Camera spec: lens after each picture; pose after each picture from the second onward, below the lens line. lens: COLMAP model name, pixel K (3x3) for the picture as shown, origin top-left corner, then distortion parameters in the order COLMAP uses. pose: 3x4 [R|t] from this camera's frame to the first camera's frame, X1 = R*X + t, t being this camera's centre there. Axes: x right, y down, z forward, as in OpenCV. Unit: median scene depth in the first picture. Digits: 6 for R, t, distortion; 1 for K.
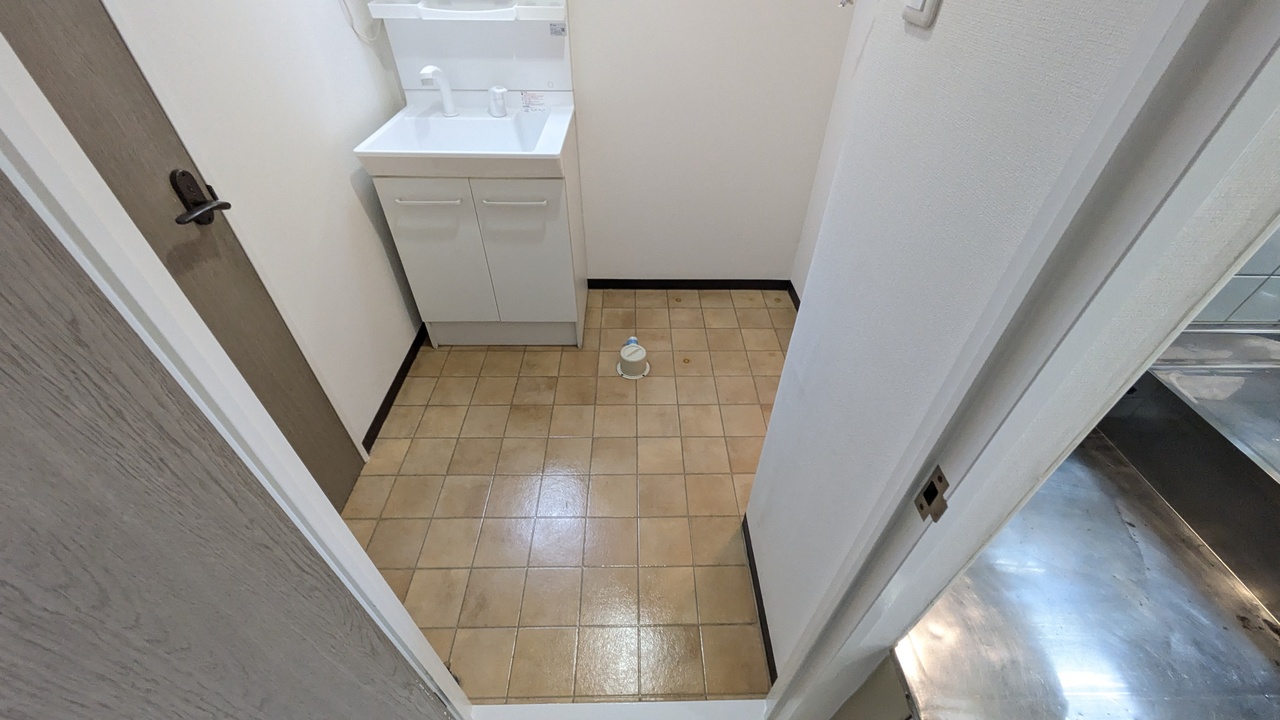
lens RADIAL K [[500.2, 0, 644.8], [0, 500.2, 361.9], [0, 0, 1]] dist [0.000127, 0.000445]
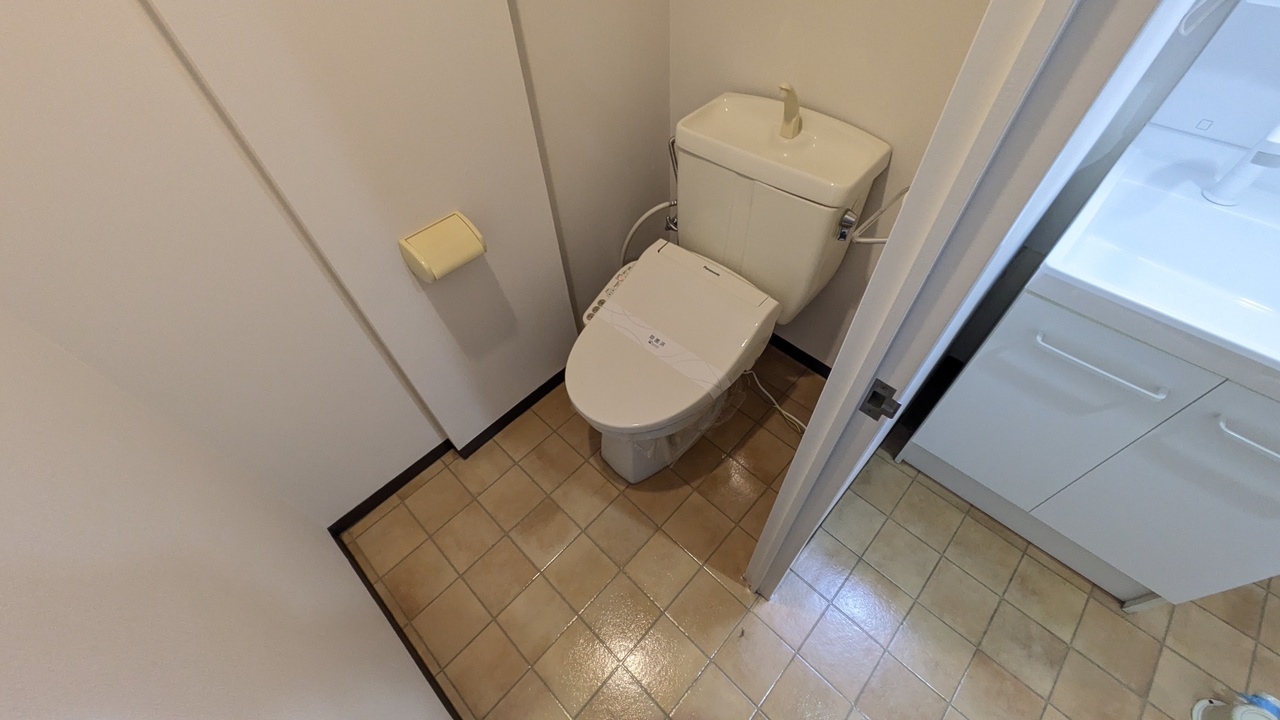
lens RADIAL K [[500.2, 0, 634.7], [0, 500.2, 355.9], [0, 0, 1]] dist [0.000127, 0.000445]
pose [[0.696875, 0.532217, -0.480740, -0.463530], [-0.432284, 0.846564, 0.310579, -0.244278], [0.572273, -0.008618, 0.820018, 0.207408]]
